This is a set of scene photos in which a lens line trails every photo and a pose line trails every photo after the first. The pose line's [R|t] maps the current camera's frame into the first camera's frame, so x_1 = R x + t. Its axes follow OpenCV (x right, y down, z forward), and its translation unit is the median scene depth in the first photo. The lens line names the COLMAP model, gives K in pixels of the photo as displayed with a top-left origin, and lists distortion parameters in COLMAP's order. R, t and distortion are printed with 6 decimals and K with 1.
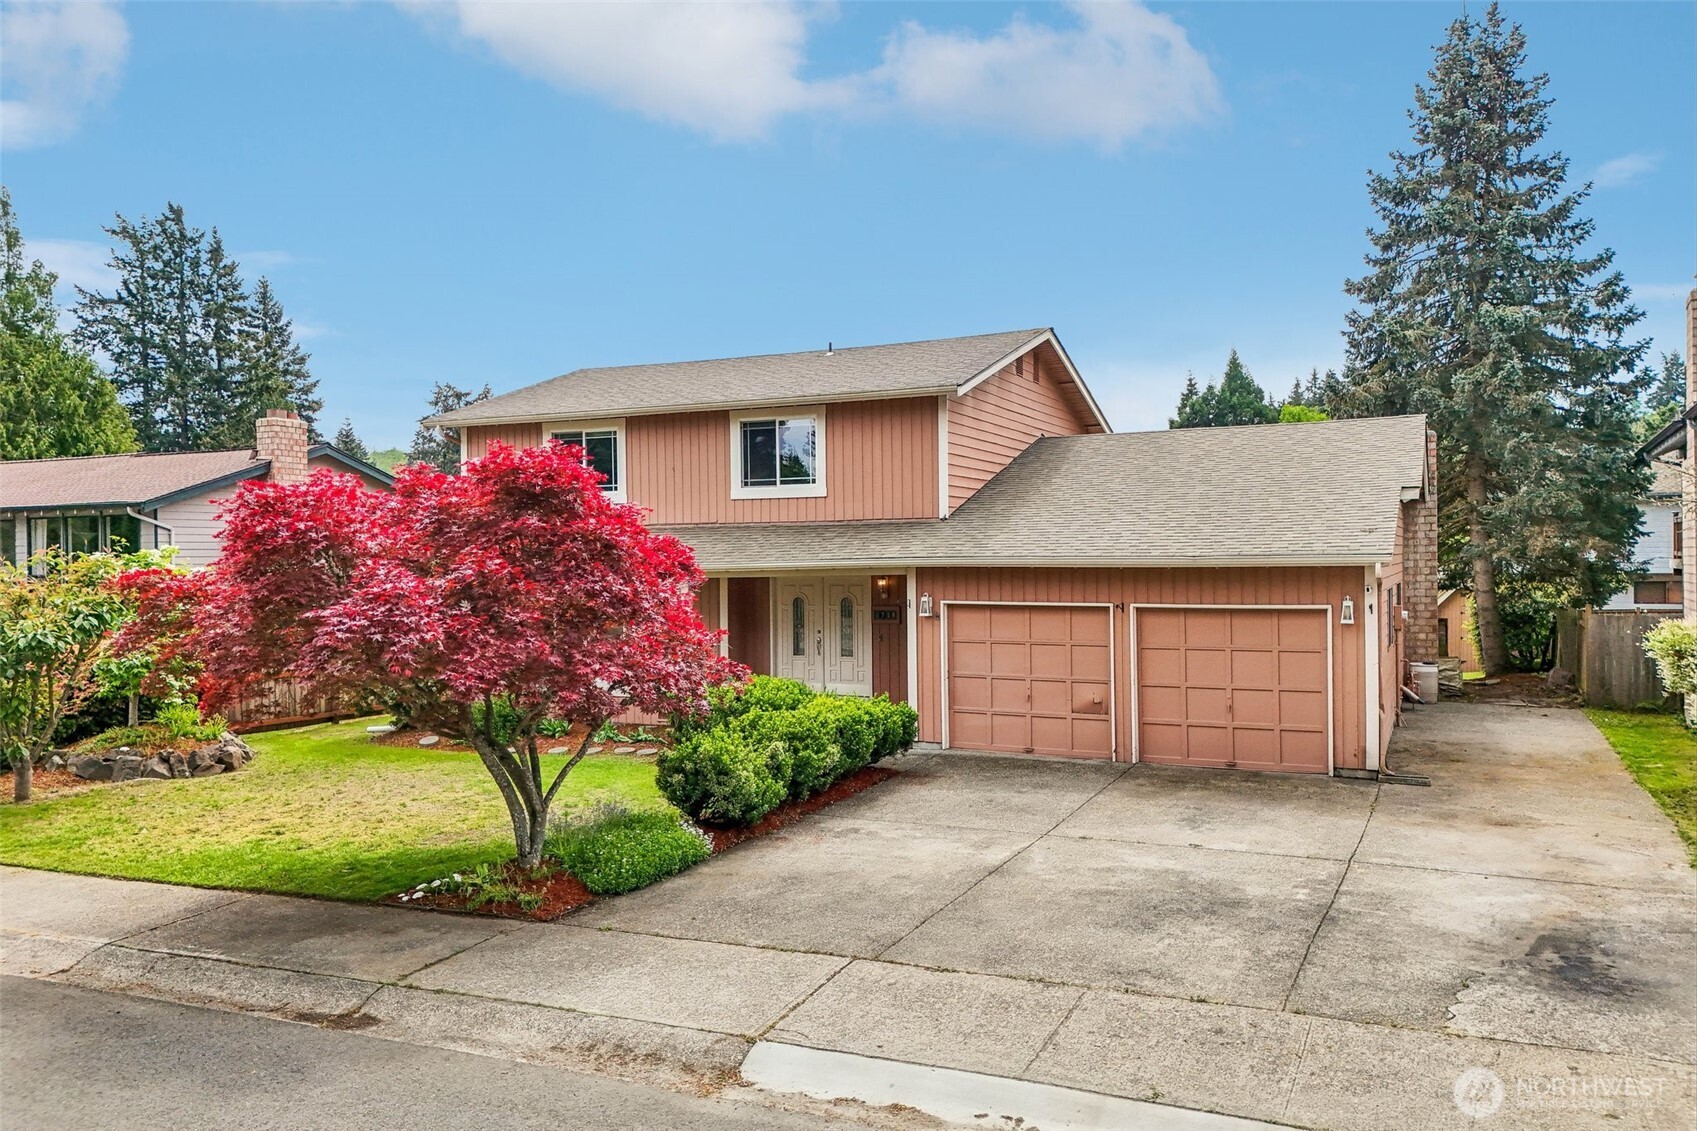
lens RADIAL K [[1231.1, 0, 848.5], [0, 1231.1, 565.5], [0, 0, 1]] dist [0.064623, -0.058352]
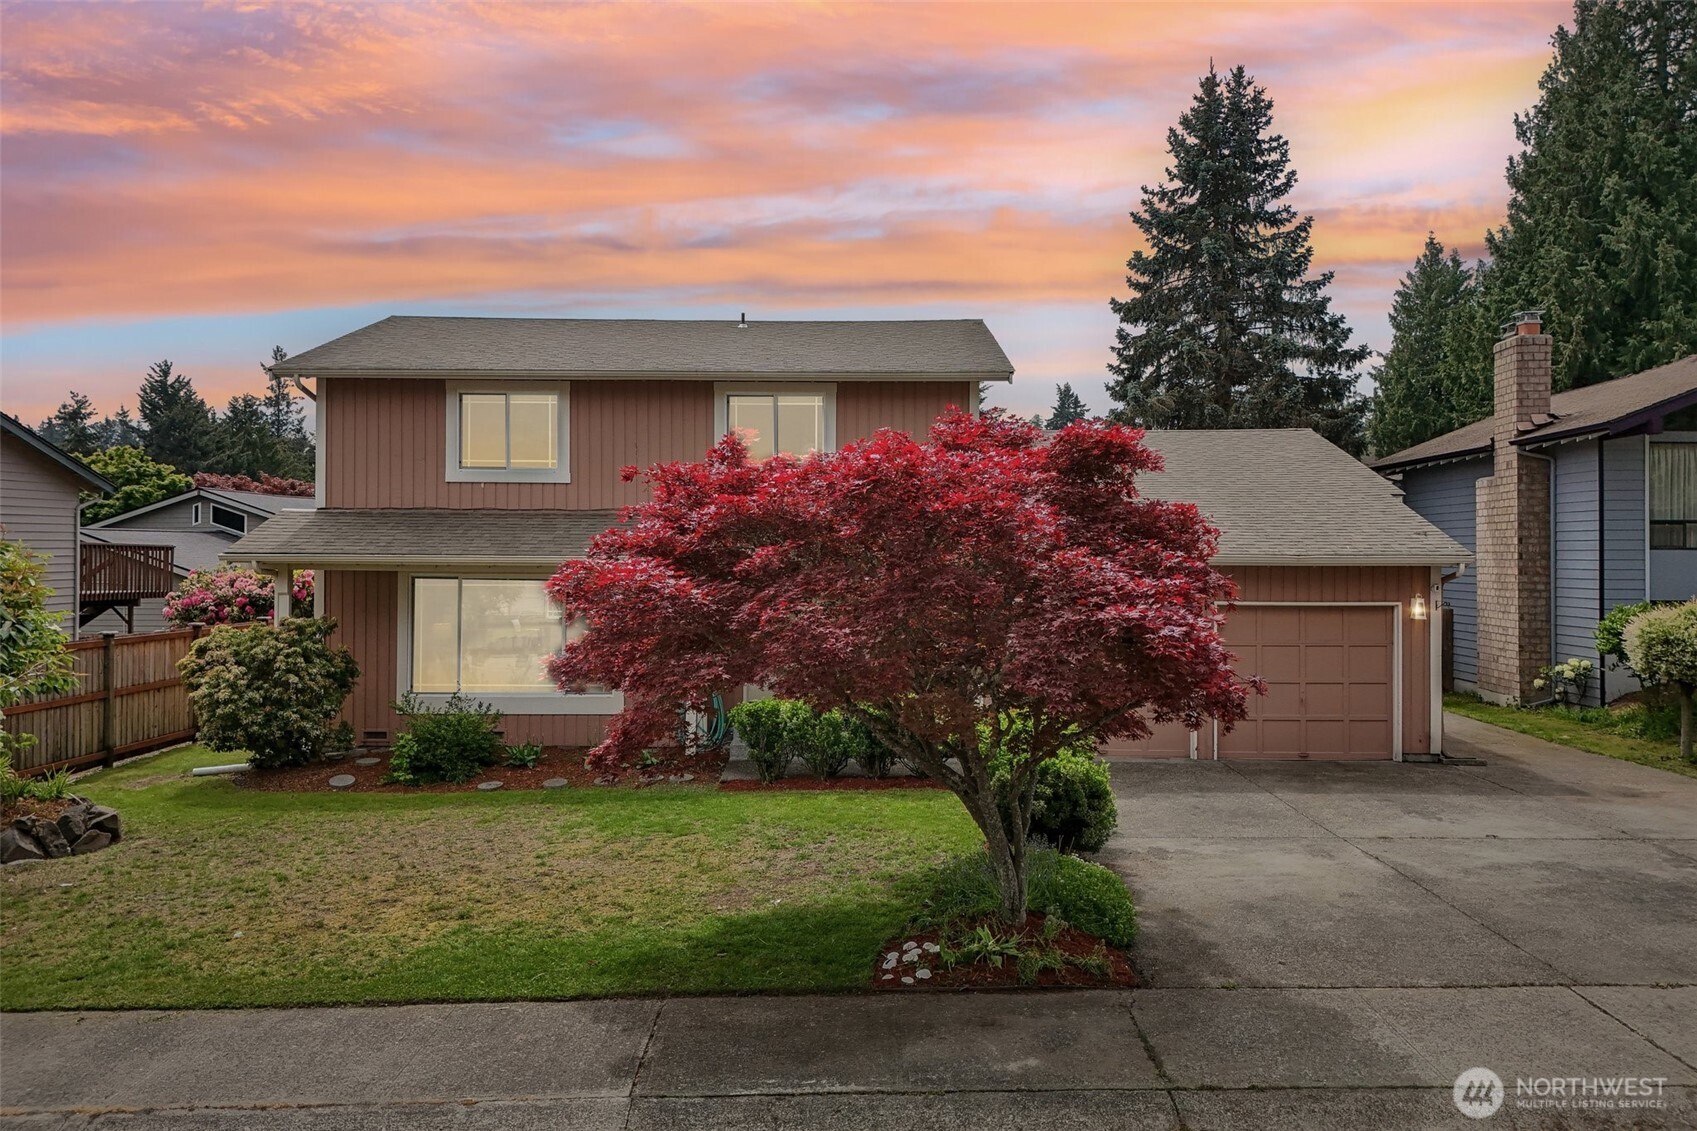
lens RADIAL K [[1251.0, 0, 848.5], [0, 1251.0, 565.5], [0, 0, 1]] dist [0.059755, -0.056234]
pose [[0.910650, 0.008962, 0.413081, -0.776873], [-0.010216, 0.999947, 0.000827, 0.005835], [-0.413052, -0.004973, 0.910694, 0.314056]]
